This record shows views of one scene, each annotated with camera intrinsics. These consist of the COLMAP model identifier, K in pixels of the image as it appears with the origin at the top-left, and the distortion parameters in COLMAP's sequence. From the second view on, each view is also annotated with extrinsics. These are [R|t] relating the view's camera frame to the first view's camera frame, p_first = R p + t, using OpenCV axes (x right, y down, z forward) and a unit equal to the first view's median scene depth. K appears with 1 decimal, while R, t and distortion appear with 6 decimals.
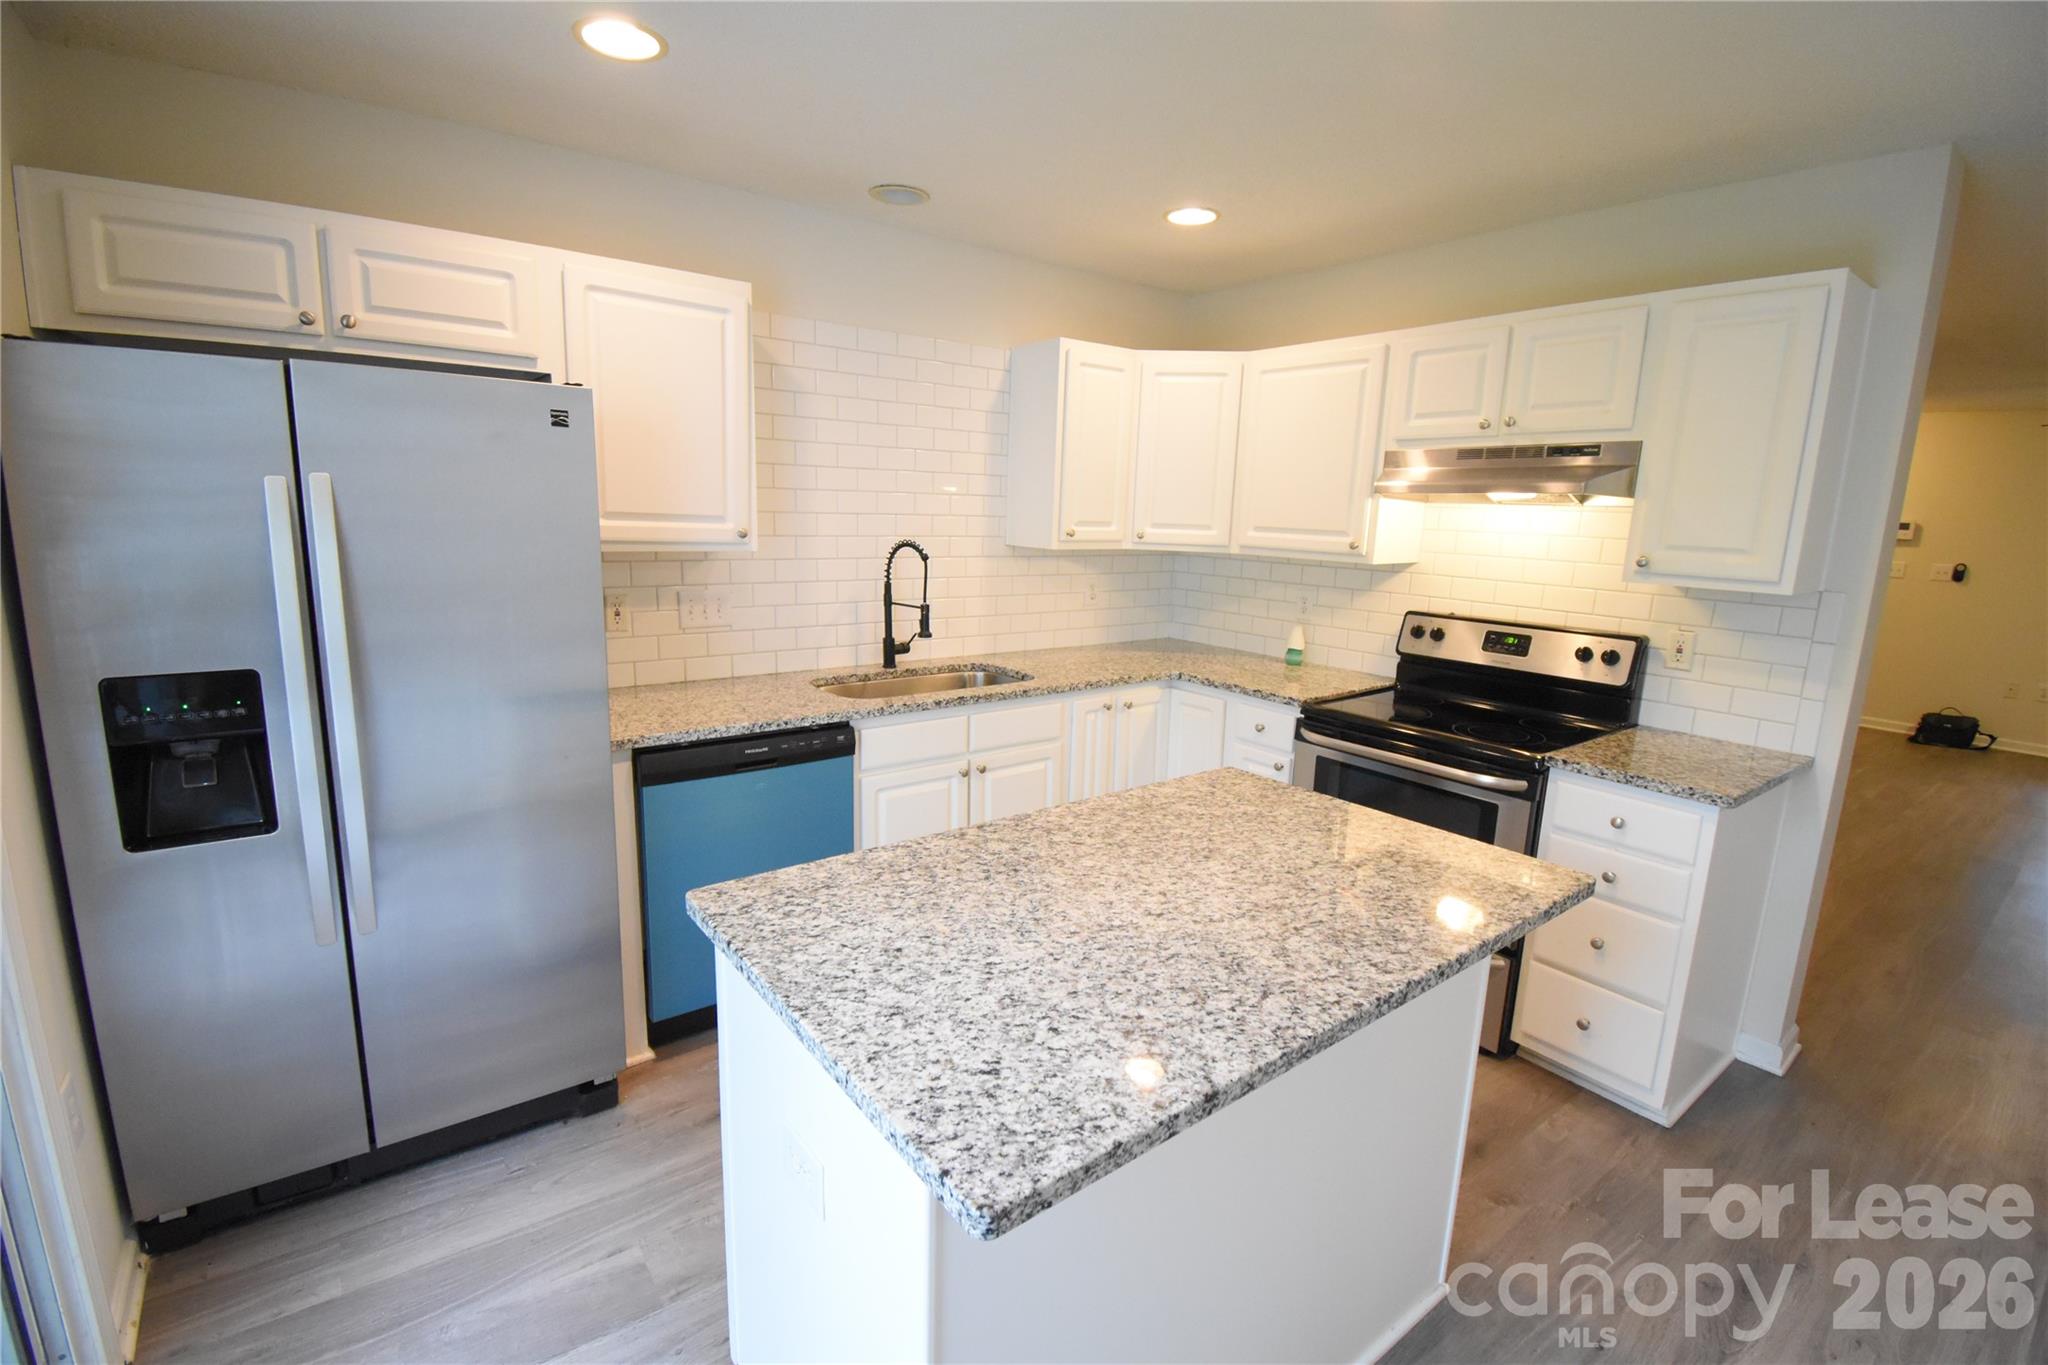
lens RADIAL K [[897.7, 0, 1025.4], [0, 897.7, 679.5], [0, 0, 1]] dist [0.023479, -0.029071]
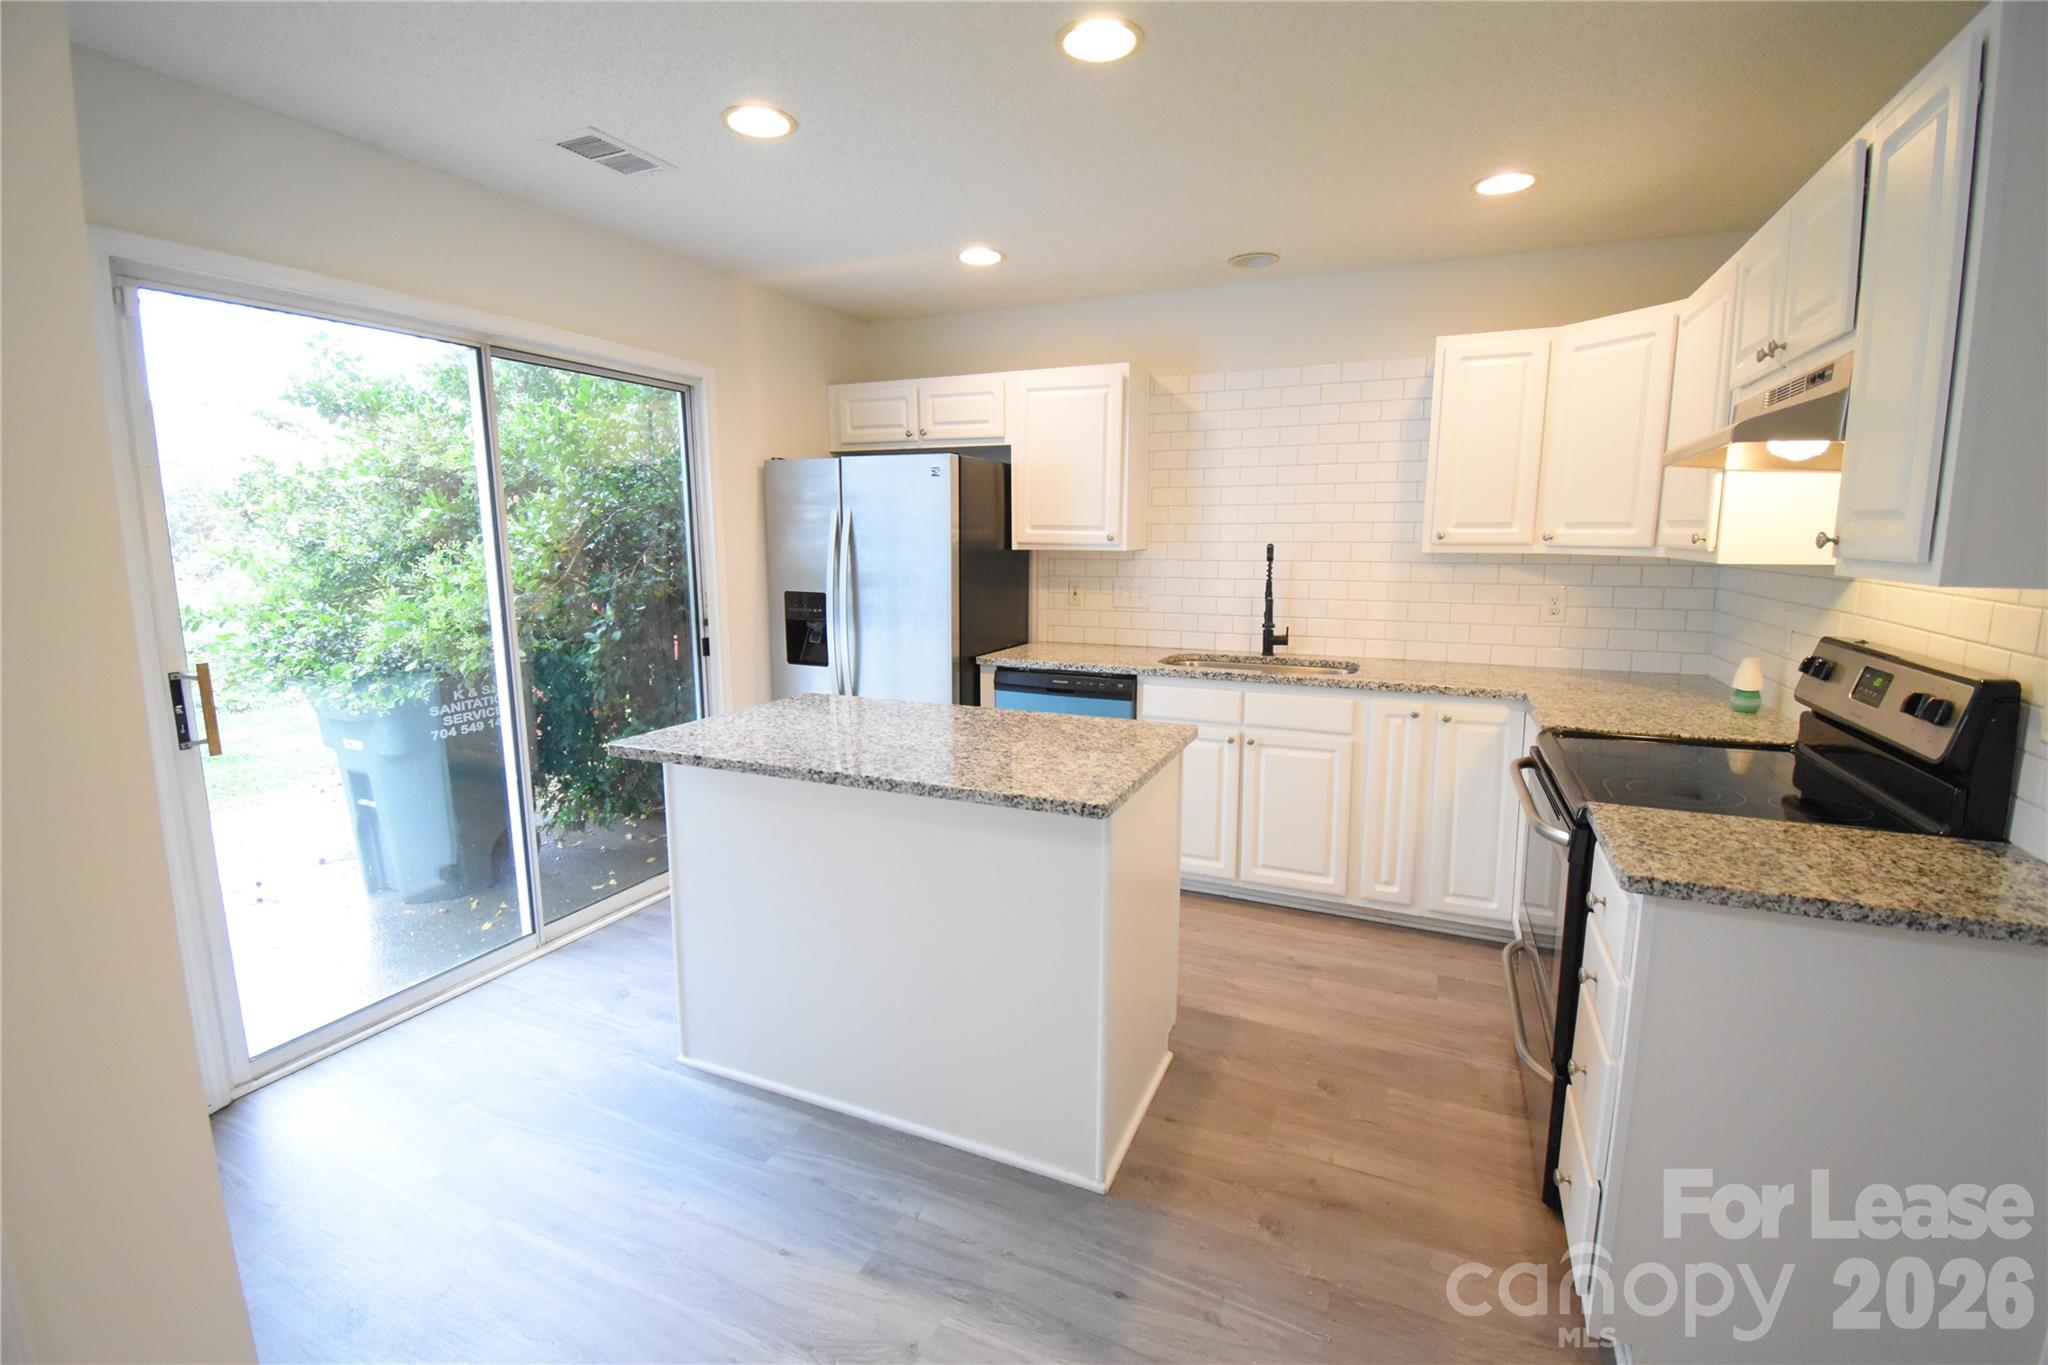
lens RADIAL K [[897.7, 0, 1025.4], [0, 897.7, 679.5], [0, 0, 1]] dist [0.023479, -0.029071]
pose [[0.483712, 0.109993, -0.868288, 0.803064], [-0.152070, 0.987544, 0.040384, 0.020304], [0.861915, 0.112506, 0.494414, 0.187303]]
